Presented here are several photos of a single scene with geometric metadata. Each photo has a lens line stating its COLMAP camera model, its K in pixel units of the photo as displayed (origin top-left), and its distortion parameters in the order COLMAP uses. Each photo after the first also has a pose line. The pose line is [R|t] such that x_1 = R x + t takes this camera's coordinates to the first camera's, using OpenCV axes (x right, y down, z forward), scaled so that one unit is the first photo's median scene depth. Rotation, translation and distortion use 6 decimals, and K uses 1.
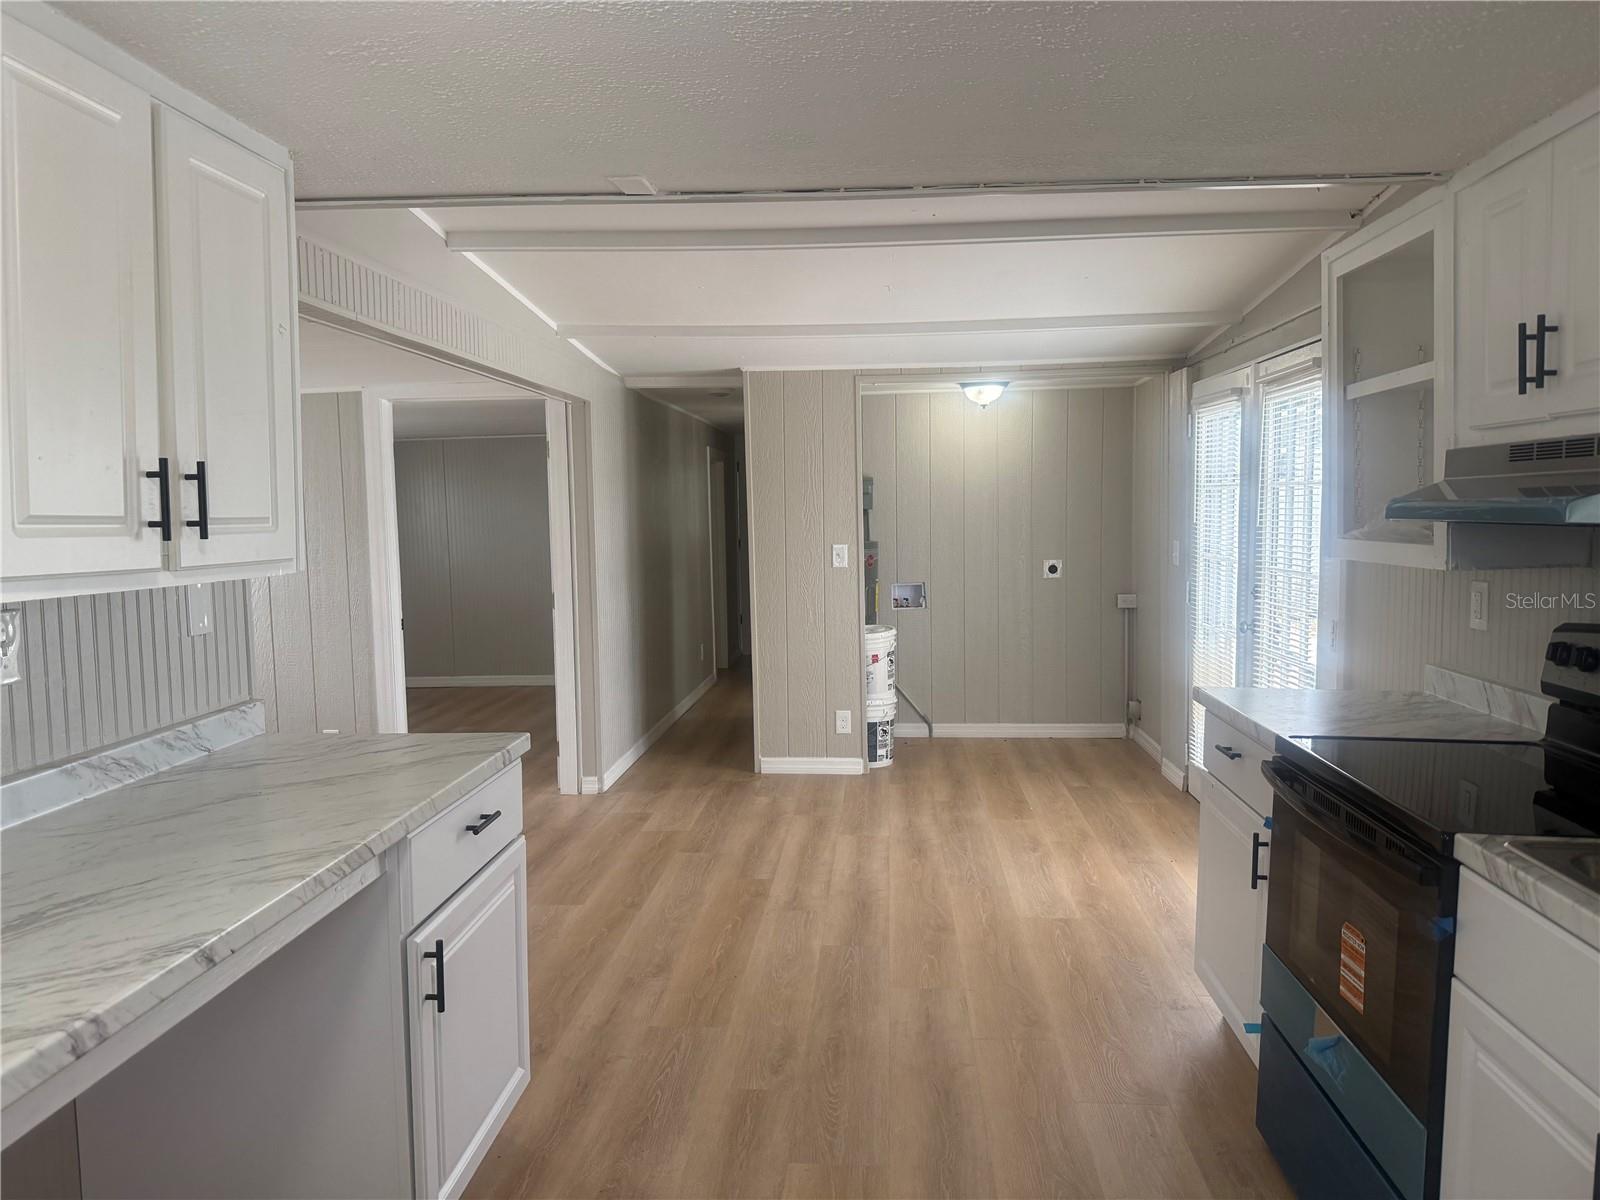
lens RADIAL K [[1122.0, 0, 796.2], [0, 1122.0, 591.3], [0, 0, 1]] dist [0.067507, -0.091910]
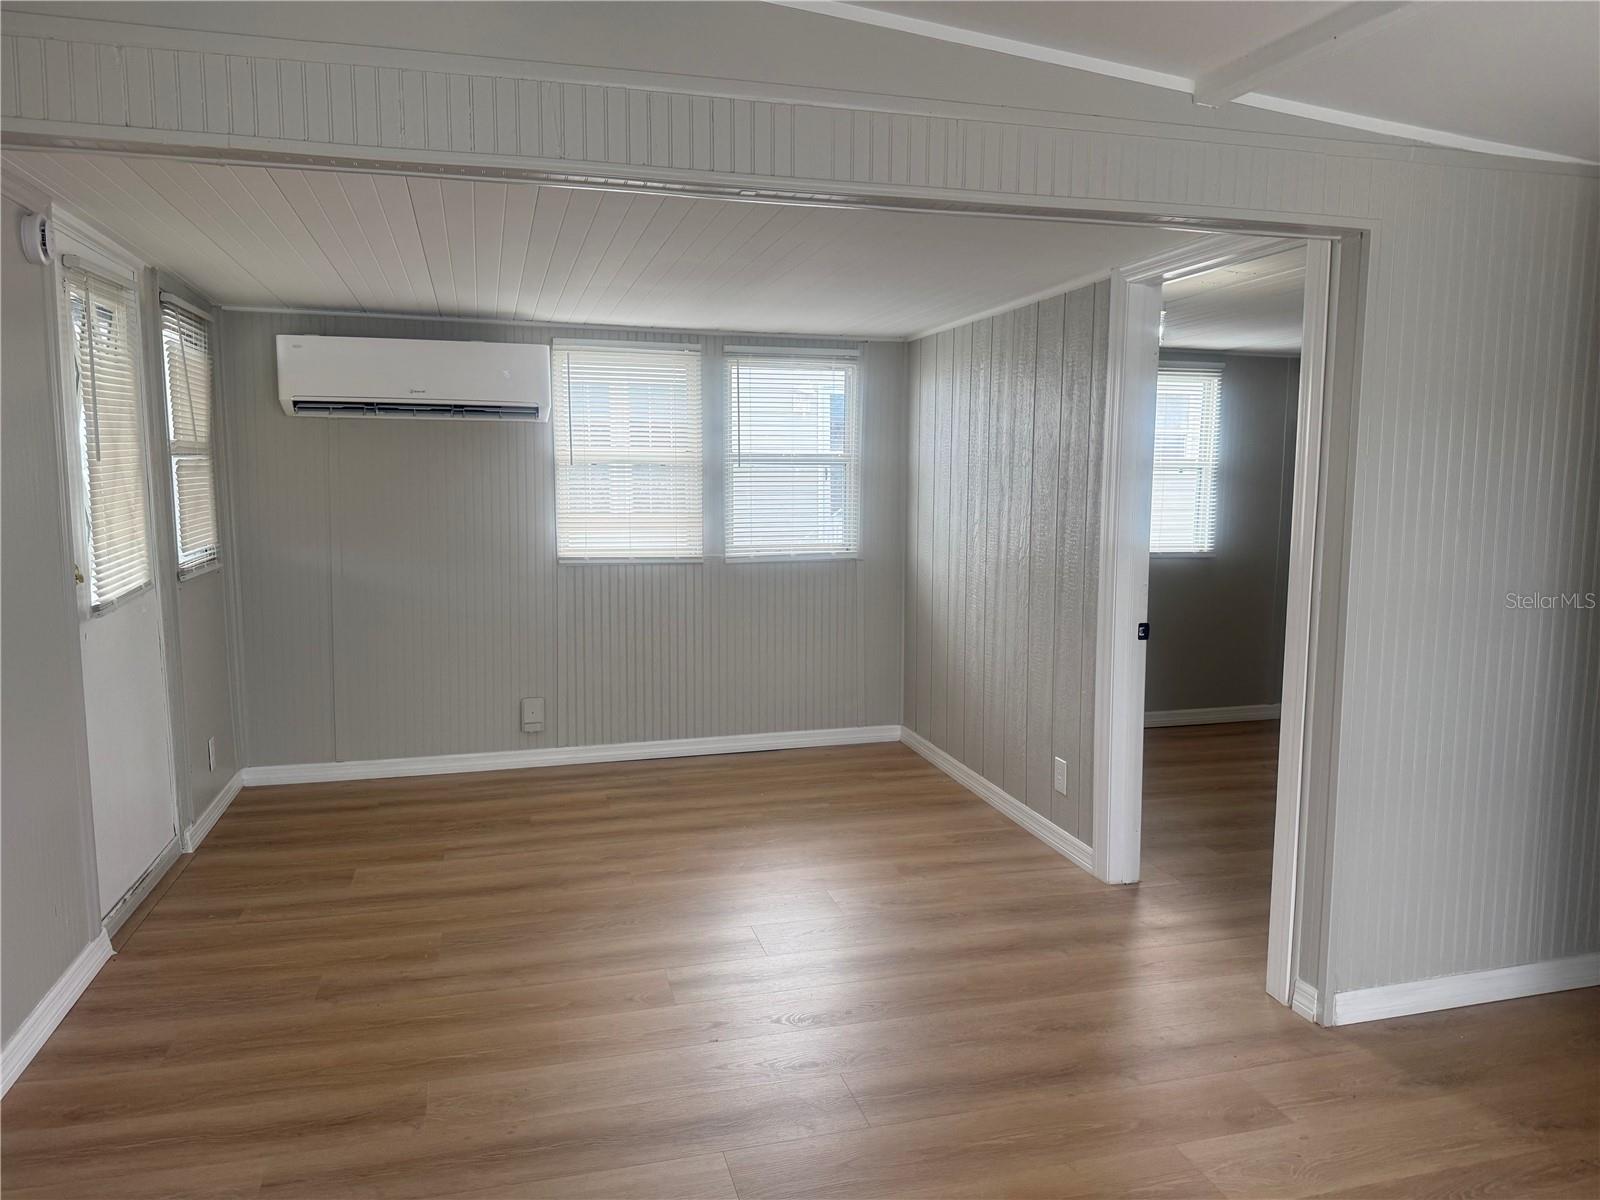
lens RADIAL K [[1122.0, 0, 807.2], [0, 1122.0, 593.3], [0, 0, 1]] dist [0.067507, -0.091910]
pose [[0.350002, 0.128042, -0.927957, 0.344956], [-0.083879, 0.990919, 0.105092, -0.083084], [0.932986, 0.041054, 0.357563, 1.071443]]
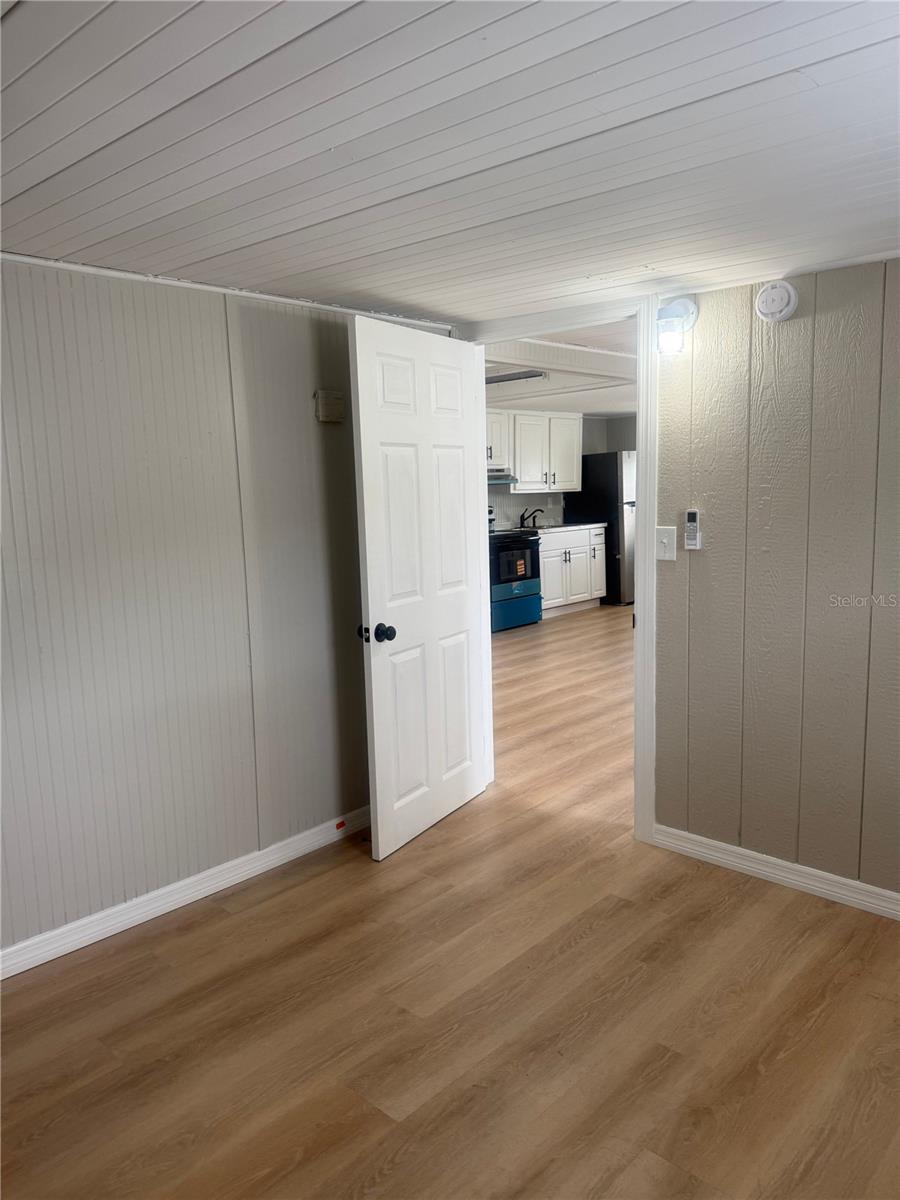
lens RADIAL K [[841.5, 0, 443.7], [0, 841.5, 603.0], [0, 0, 1]] dist [0.067507, -0.091910]
pose [[-0.781839, -0.050617, 0.621423, -1.093759], [0.086828, 0.978147, 0.188915, -0.183217], [-0.617405, 0.201658, -0.760358, 2.762511]]
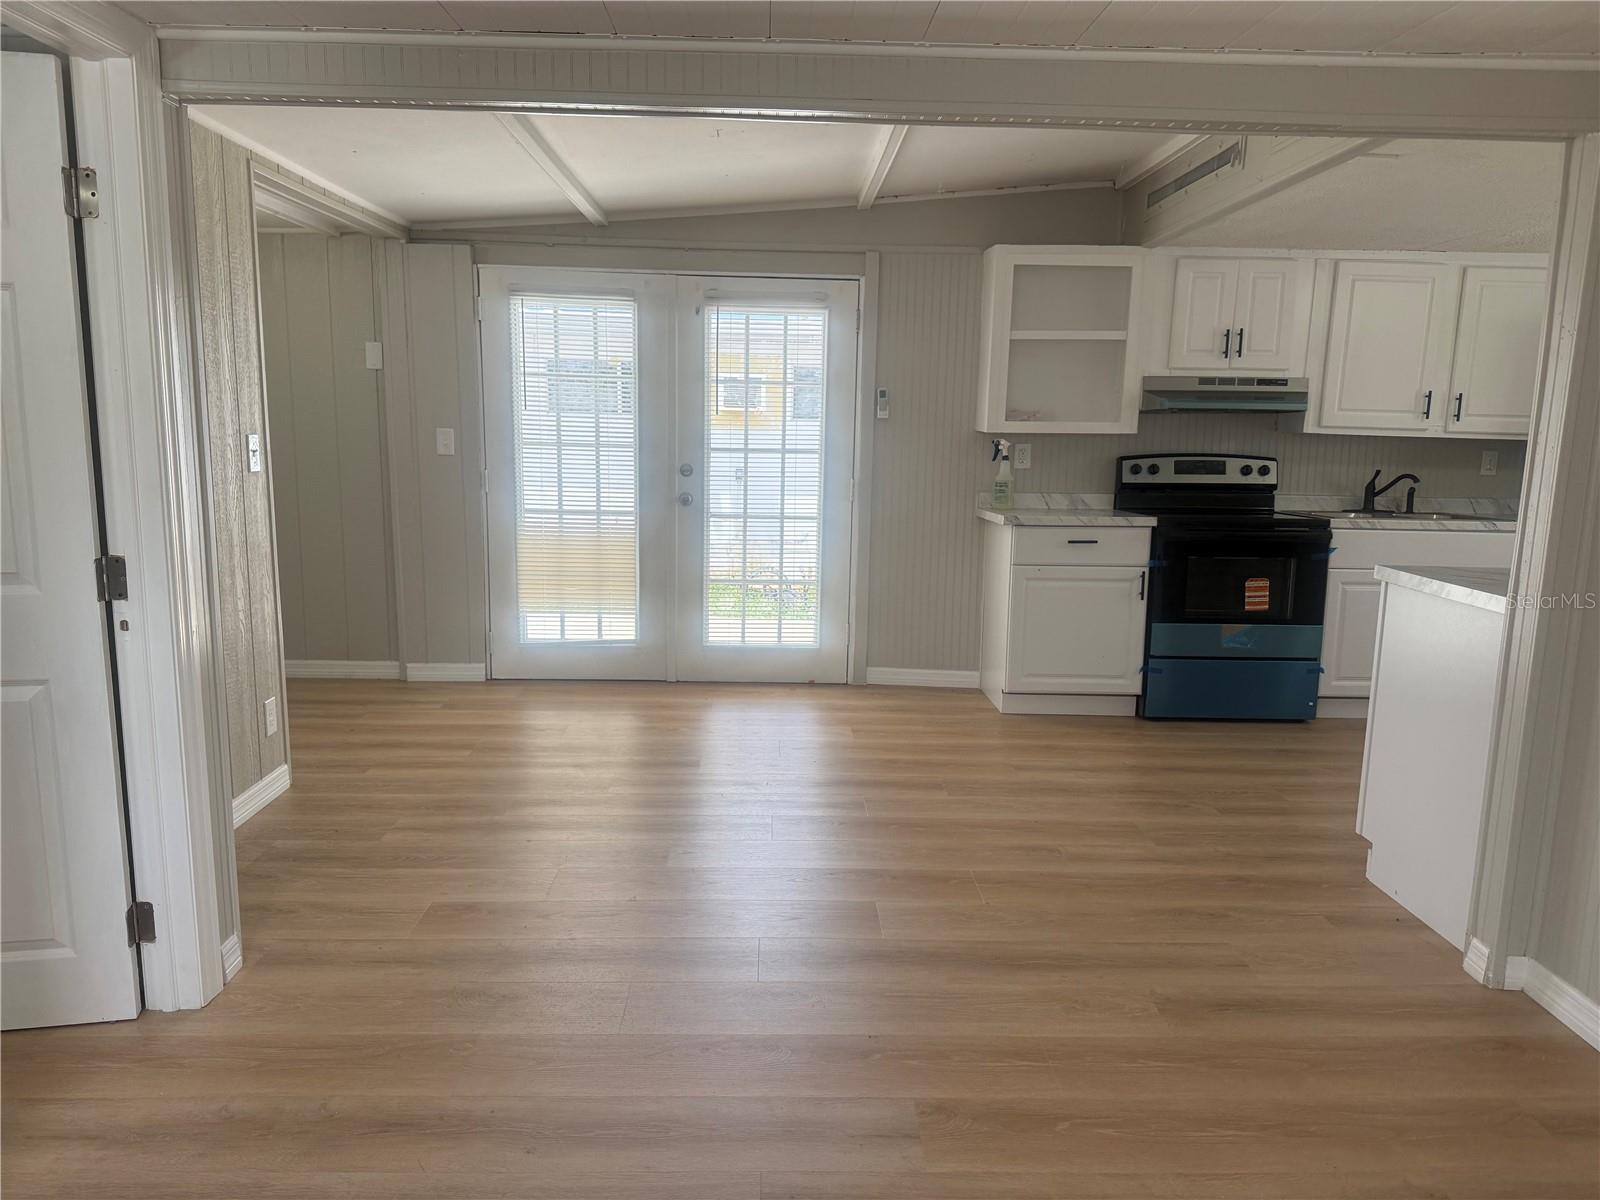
lens RADIAL K [[1122.0, 0, 803.2], [0, 1122.0, 608.3], [0, 0, 1]] dist [0.067507, -0.091910]
pose [[-0.109588, -0.157496, 0.981420, -1.169104], [0.057318, 0.984723, 0.164426, -0.062829], [-0.992323, 0.074272, -0.098886, 1.436994]]
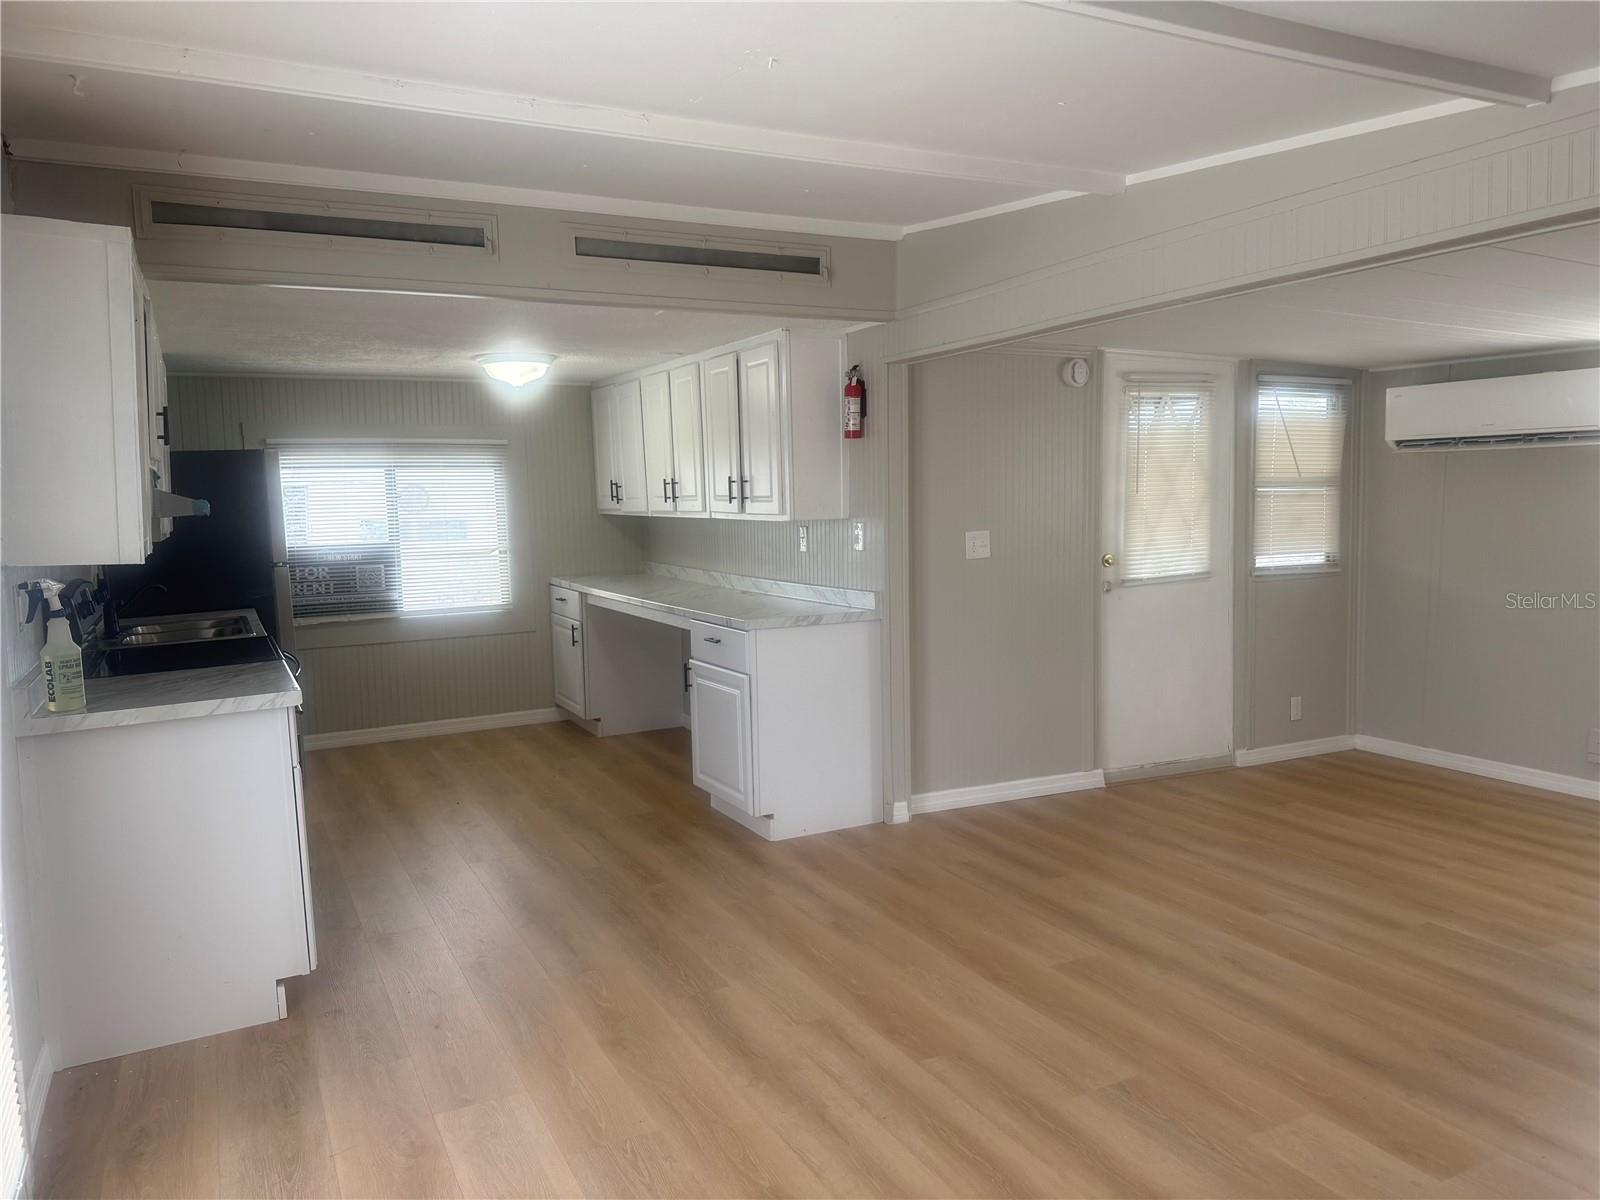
lens RADIAL K [[1122.0, 0, 795.6], [0, 1122.0, 592.3], [0, 0, 1]] dist [0.067507, -0.091910]
pose [[-0.846635, 0.074058, -0.526996, 0.495274], [-0.010390, 0.987781, 0.155504, -0.153778], [0.532073, 0.137130, -0.835520, 2.012543]]
